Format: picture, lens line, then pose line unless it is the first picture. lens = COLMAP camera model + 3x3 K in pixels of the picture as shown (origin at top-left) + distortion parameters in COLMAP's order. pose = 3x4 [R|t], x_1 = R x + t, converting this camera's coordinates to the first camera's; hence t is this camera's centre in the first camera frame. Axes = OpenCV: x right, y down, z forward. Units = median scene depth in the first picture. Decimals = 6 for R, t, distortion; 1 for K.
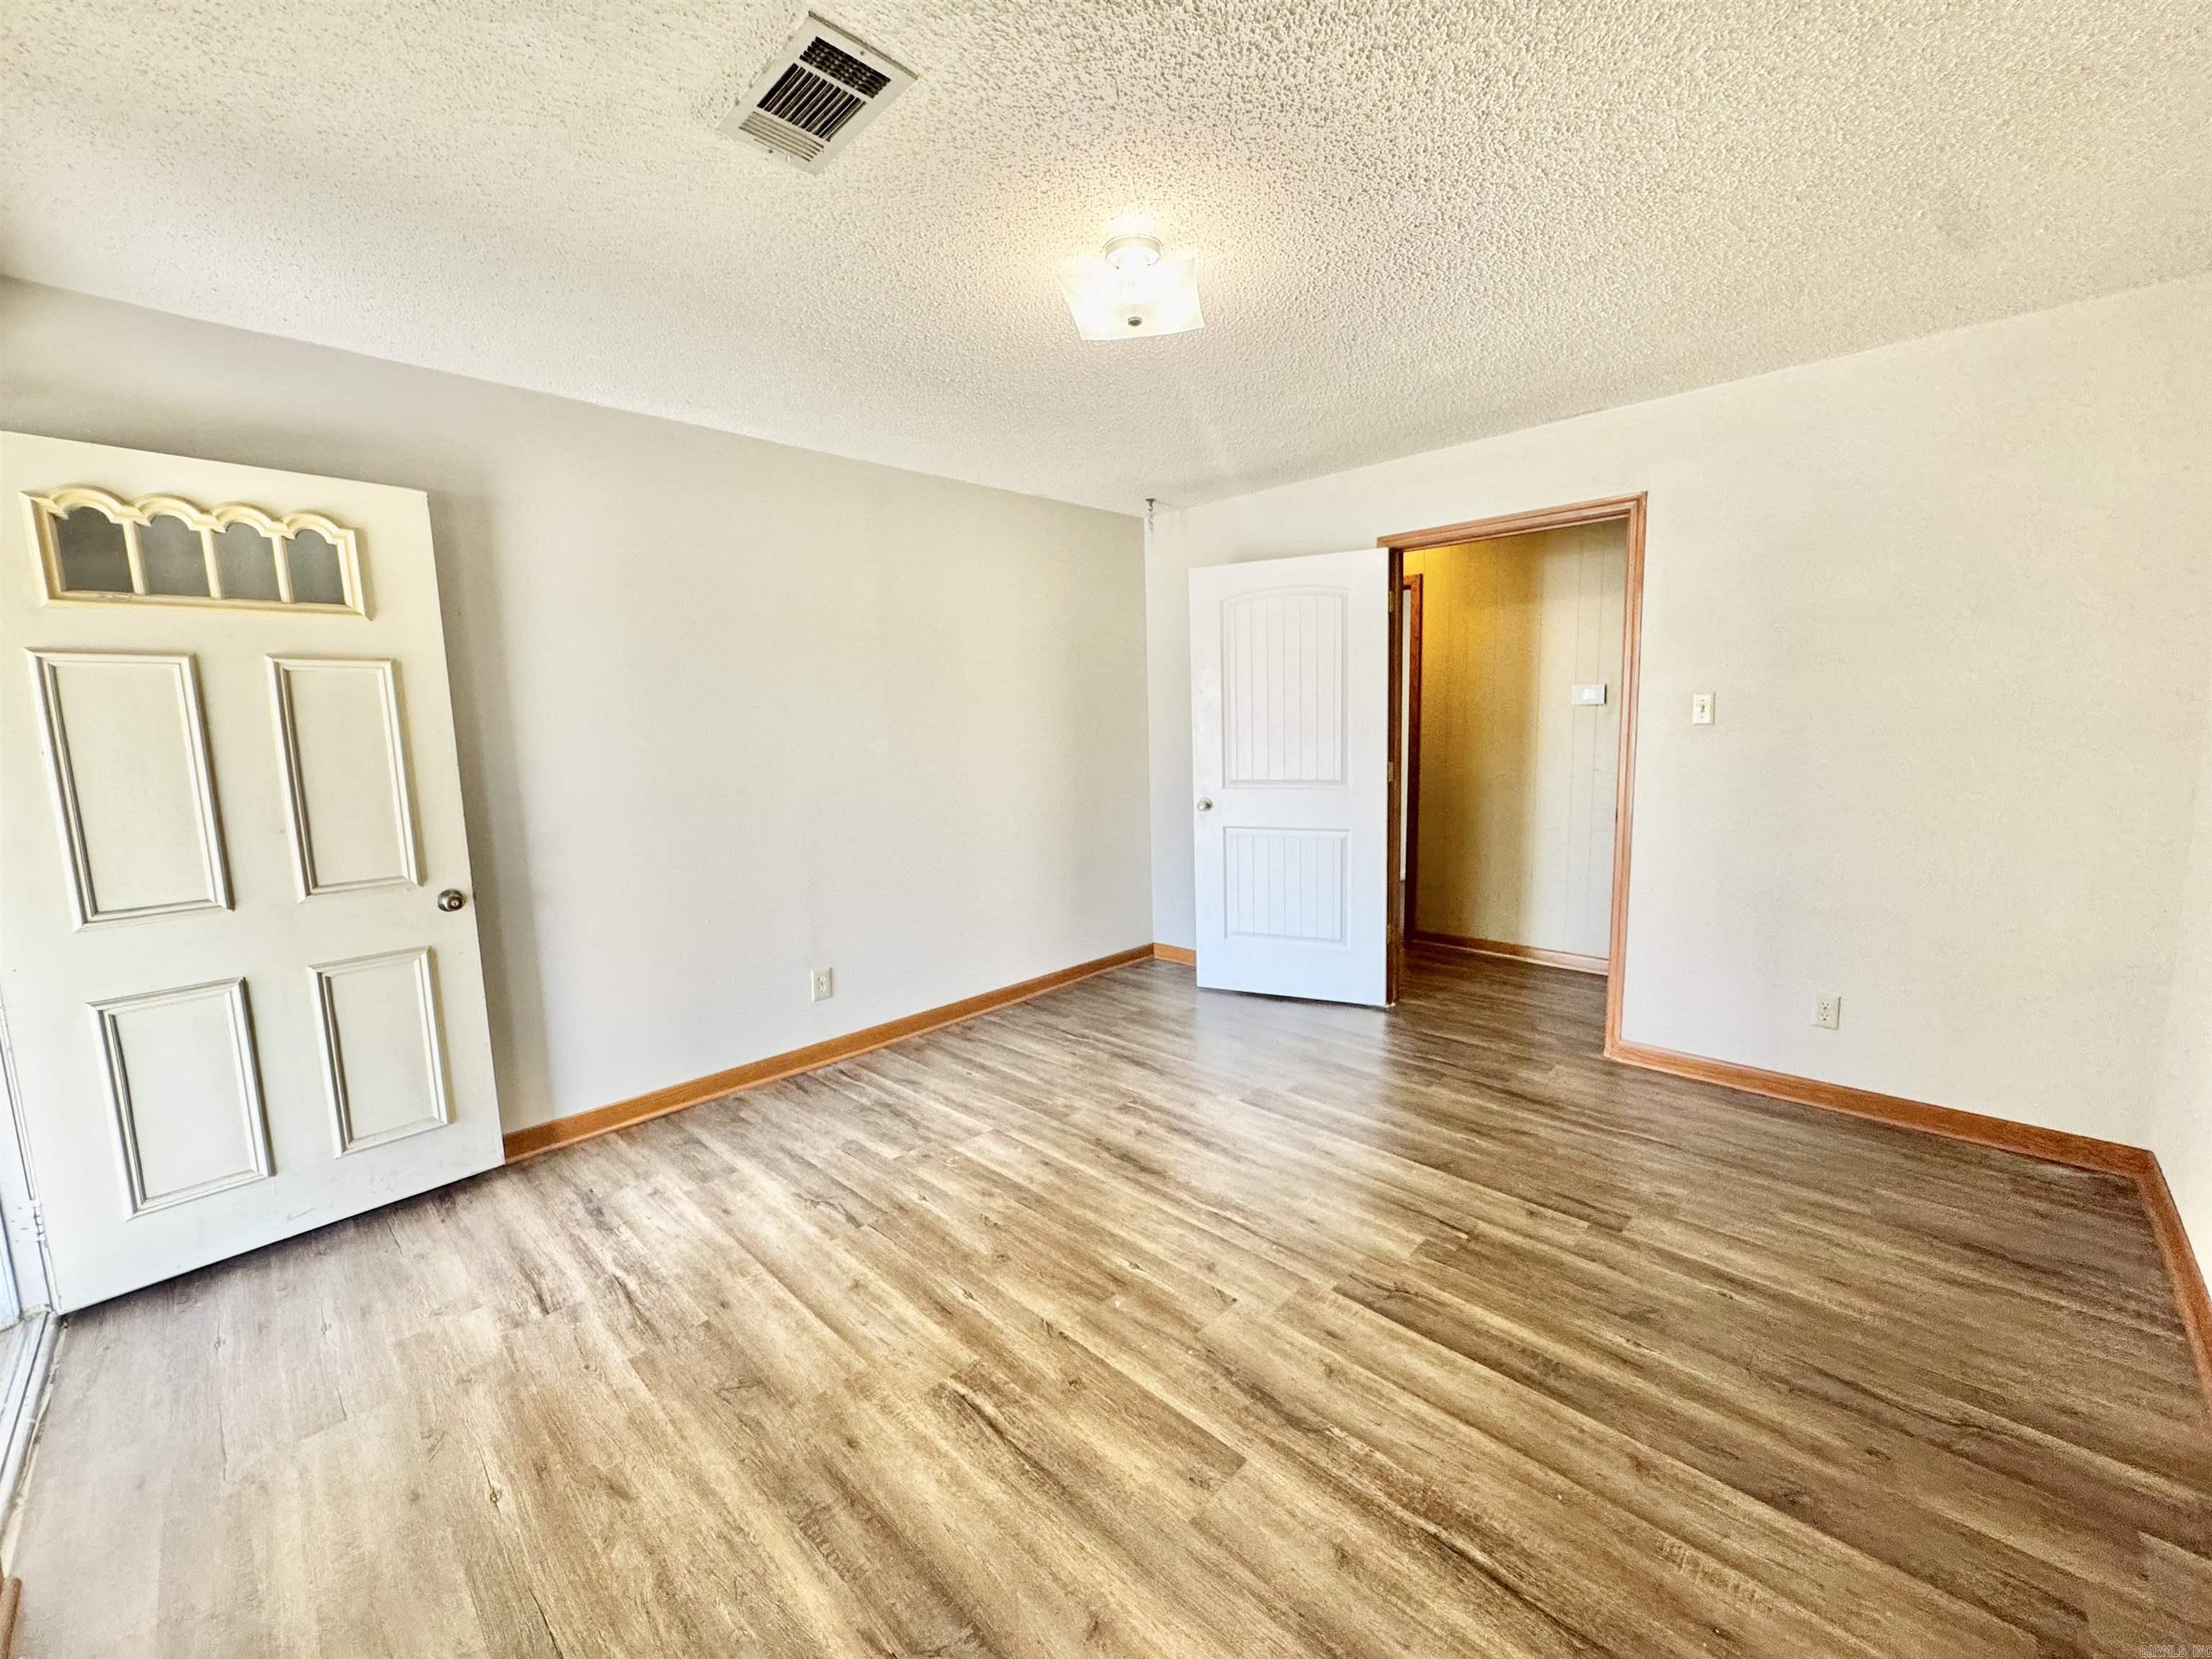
lens RADIAL K [[883.5, 0, 1107.2], [0, 883.5, 830.2], [0, 0, 1]] dist [-0.002467, -0.000333]
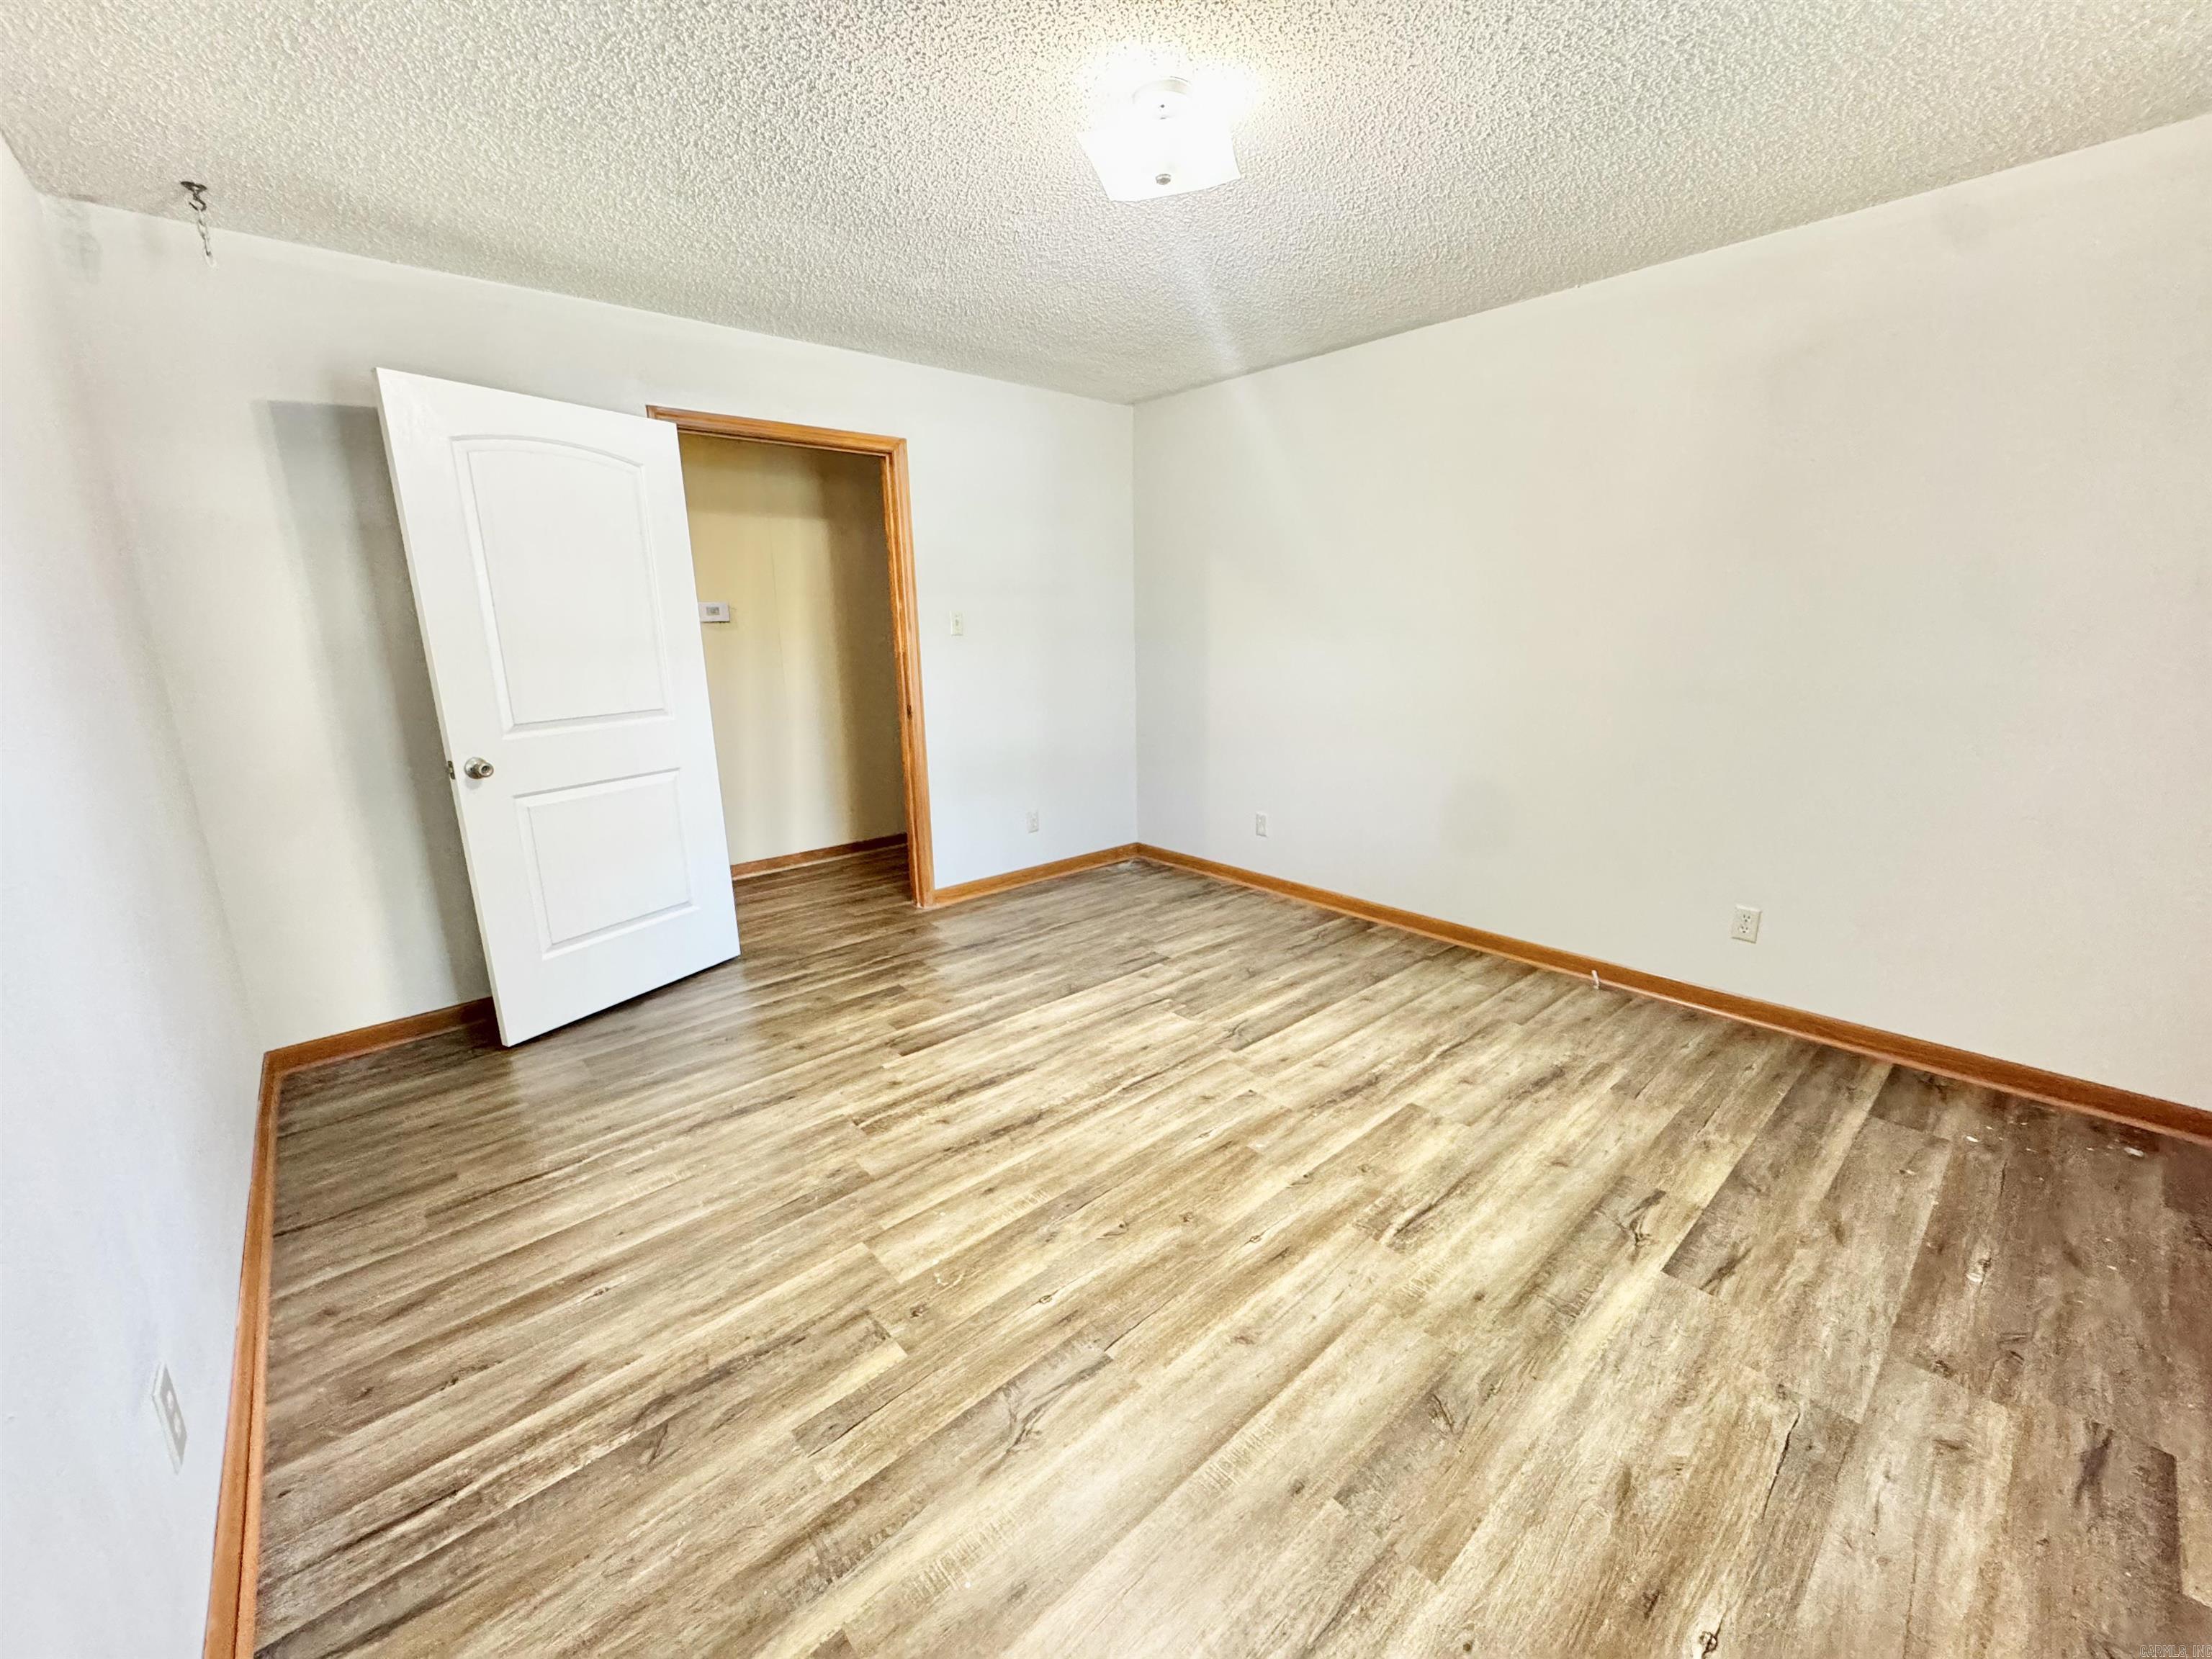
lens RADIAL K [[883.5, 0, 1107.2], [0, 883.5, 830.2], [0, 0, 1]] dist [-0.002467, -0.000333]
pose [[0.070274, -0.207978, 0.975606, -0.907011], [0.138841, 0.970543, 0.196898, -0.088021], [-0.987818, 0.121618, 0.097080, 0.930436]]
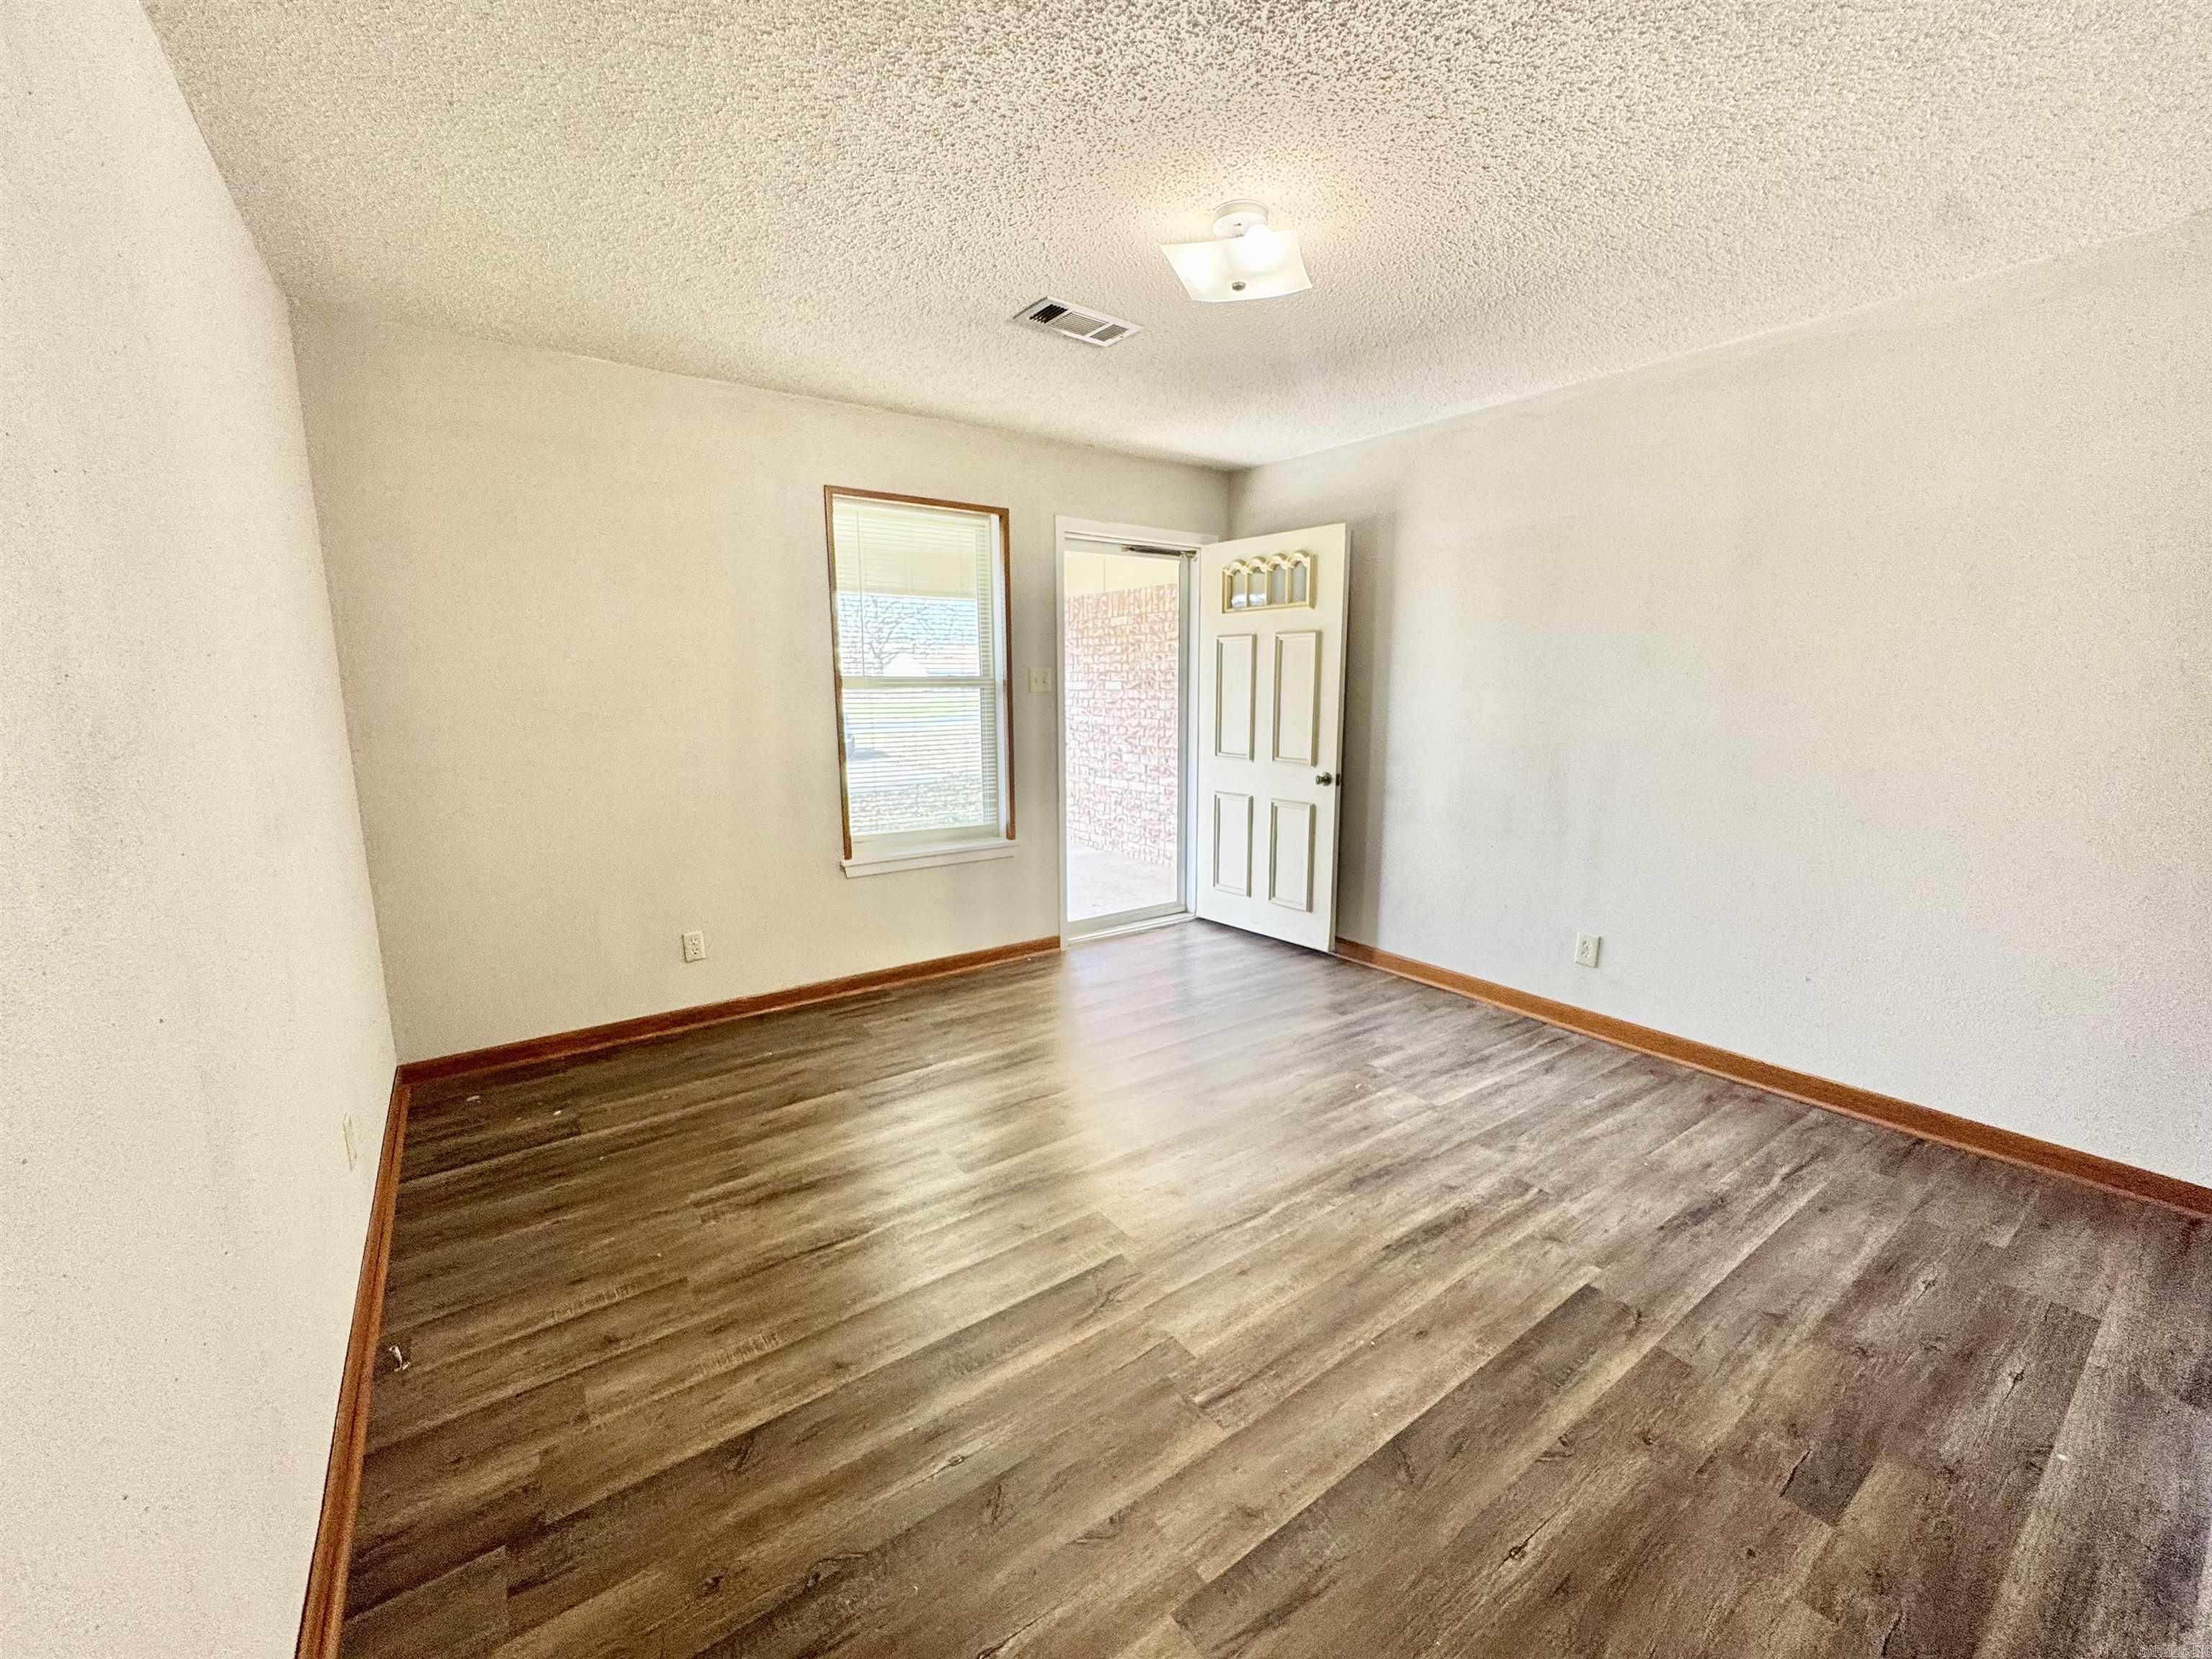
lens RADIAL K [[883.5, 0, 1107.2], [0, 883.5, 830.2], [0, 0, 1]] dist [-0.002467, -0.000333]
pose [[-0.170769, 0.188546, -0.967103, 1.033952], [-0.115636, 0.970903, 0.209705, -0.140436], [0.978502, 0.147643, -0.143997, 0.965504]]
